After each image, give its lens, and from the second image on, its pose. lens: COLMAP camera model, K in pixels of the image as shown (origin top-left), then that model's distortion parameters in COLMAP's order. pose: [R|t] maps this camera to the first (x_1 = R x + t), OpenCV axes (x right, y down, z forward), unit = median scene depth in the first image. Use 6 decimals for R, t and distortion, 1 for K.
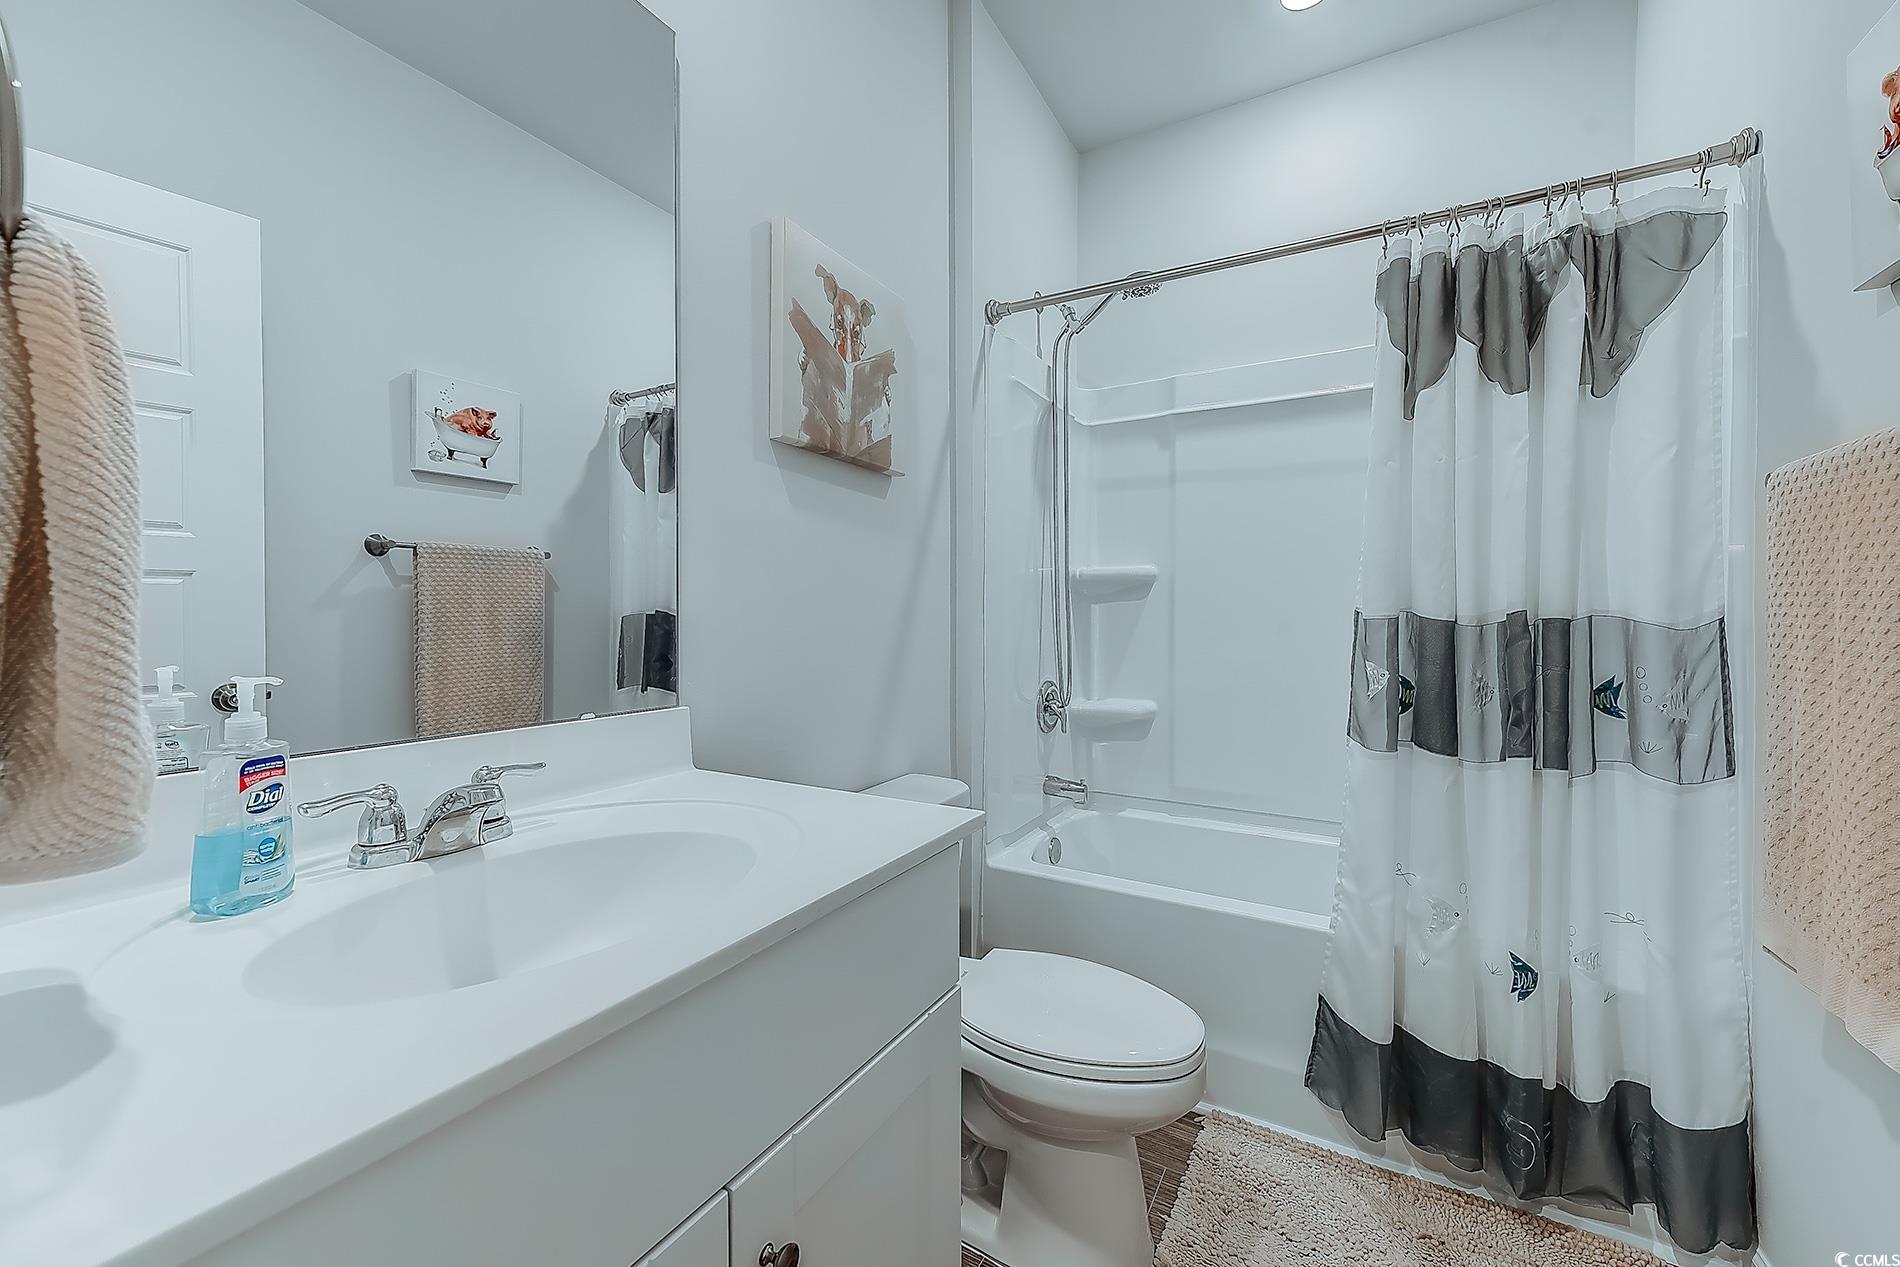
lens RADIAL K [[754.8, 0, 957.0], [0, 754.8, 626.0], [0, 0, 1]] dist [0.003640, 0.000124]
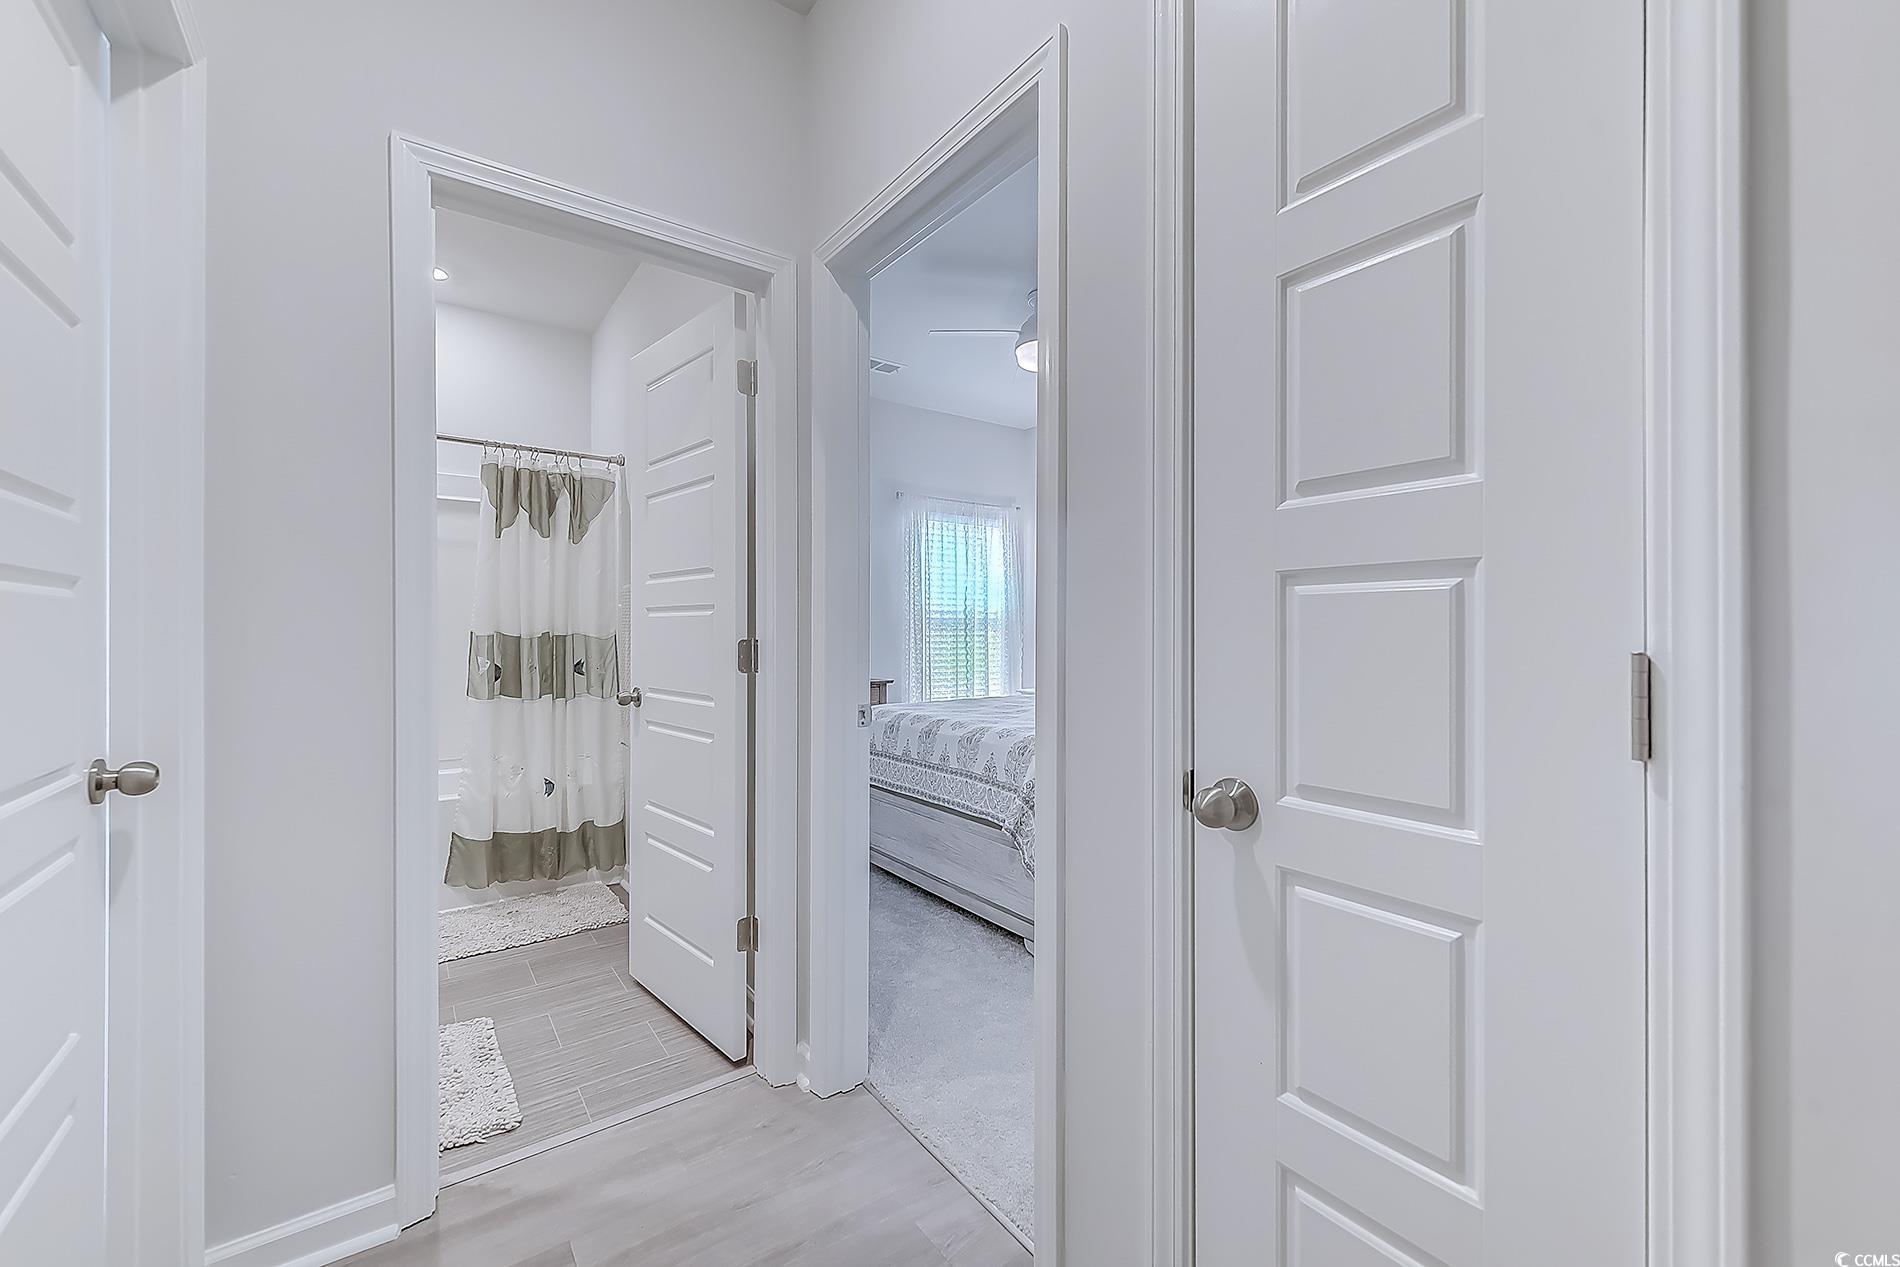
lens RADIAL K [[754.8, 0, 953.1], [0, 754.8, 625.2], [0, 0, 1]] dist [0.003640, 0.000124]
pose [[0.401691, 0.004749, 0.915763, -0.847358], [0.010127, 0.999902, -0.009627, -0.005298], [-0.915719, 0.013141, 0.401604, -1.035434]]
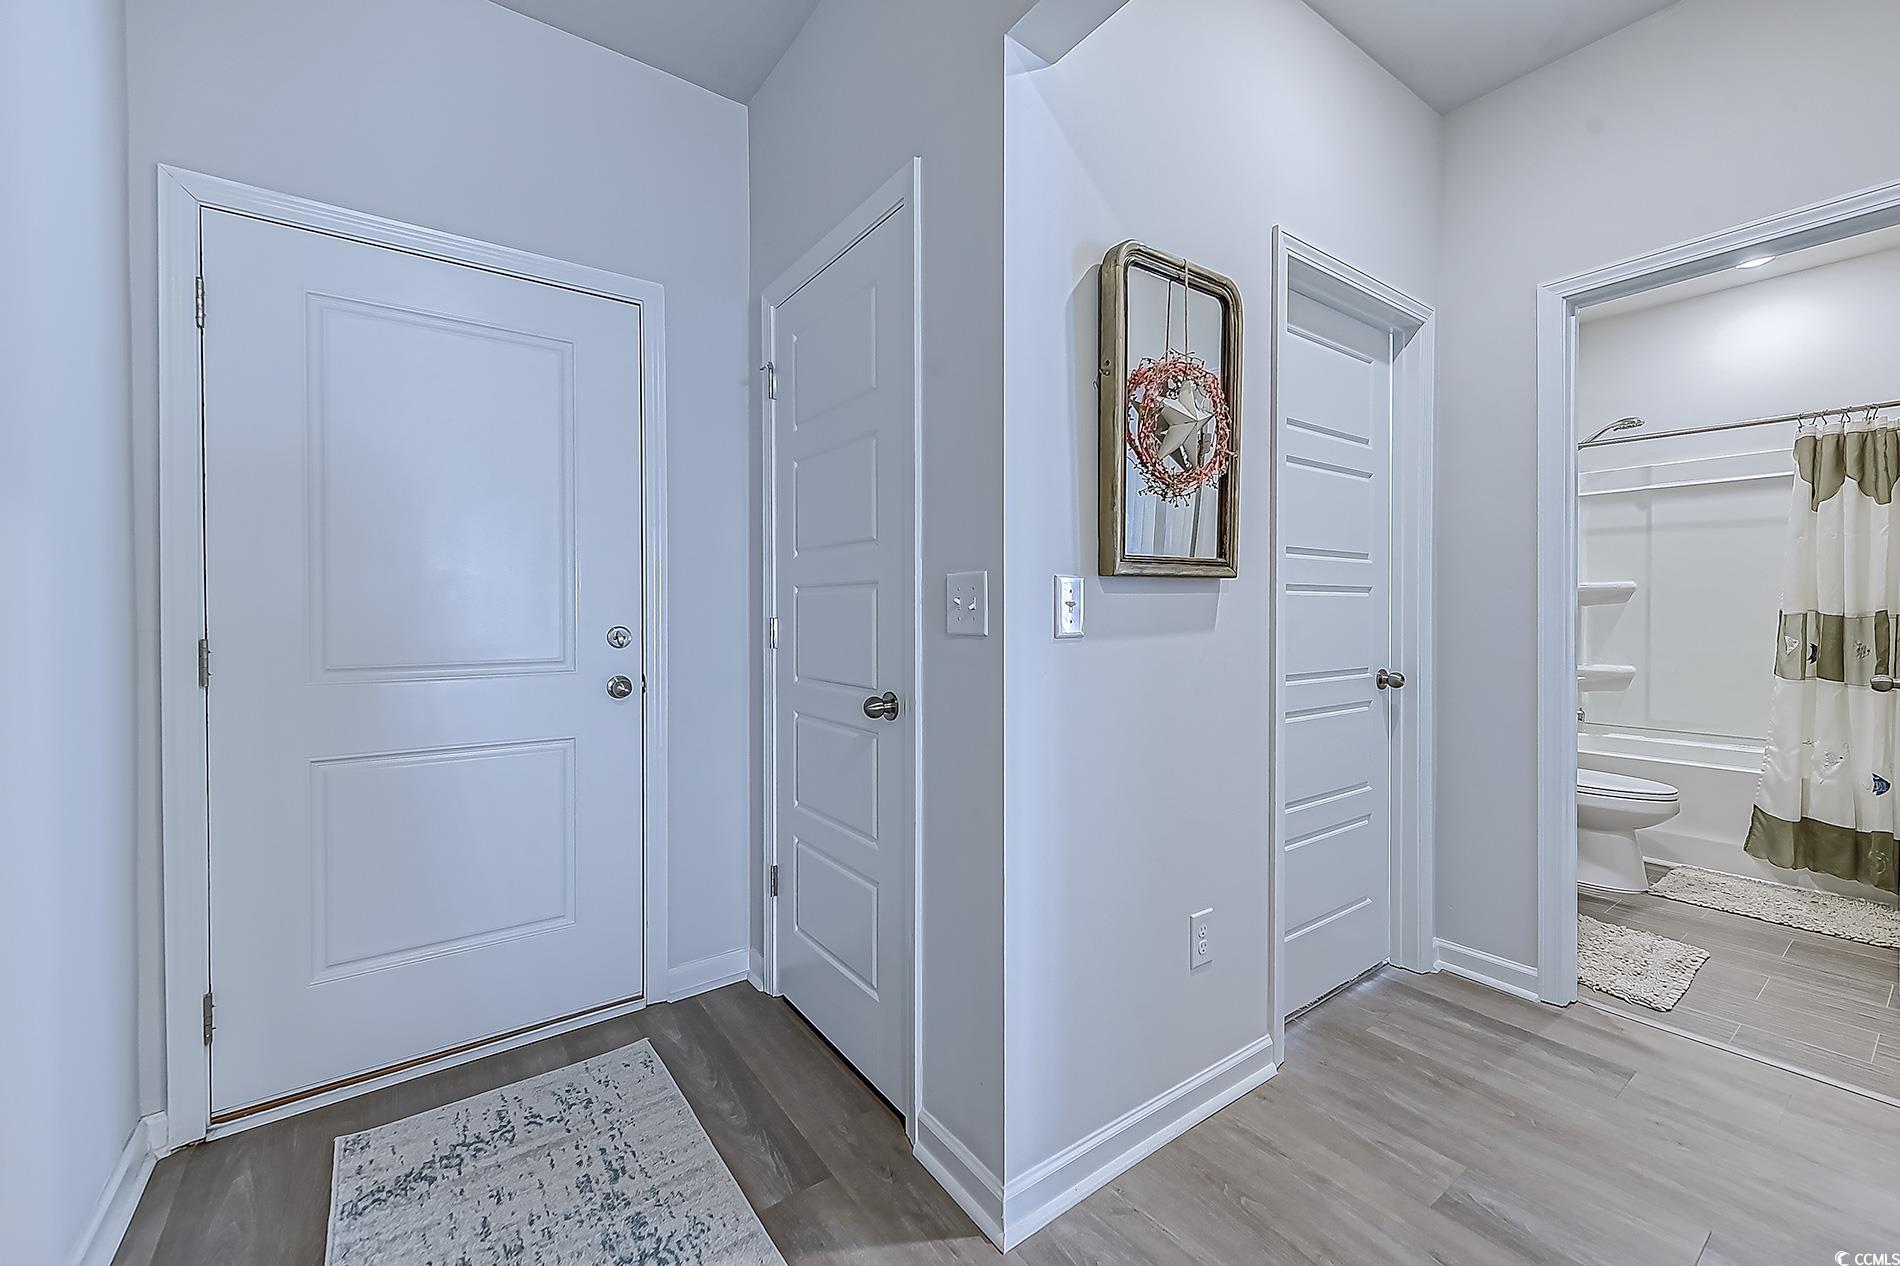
lens RADIAL K [[754.8, 0, 932.5], [0, 754.8, 627.6], [0, 0, 1]] dist [0.003640, 0.000124]
pose [[0.898897, 0.001125, -0.438159, -0.647202], [0.001136, 0.999987, 0.004898, 0.013286], [0.438159, -0.004901, 0.898884, -1.909961]]
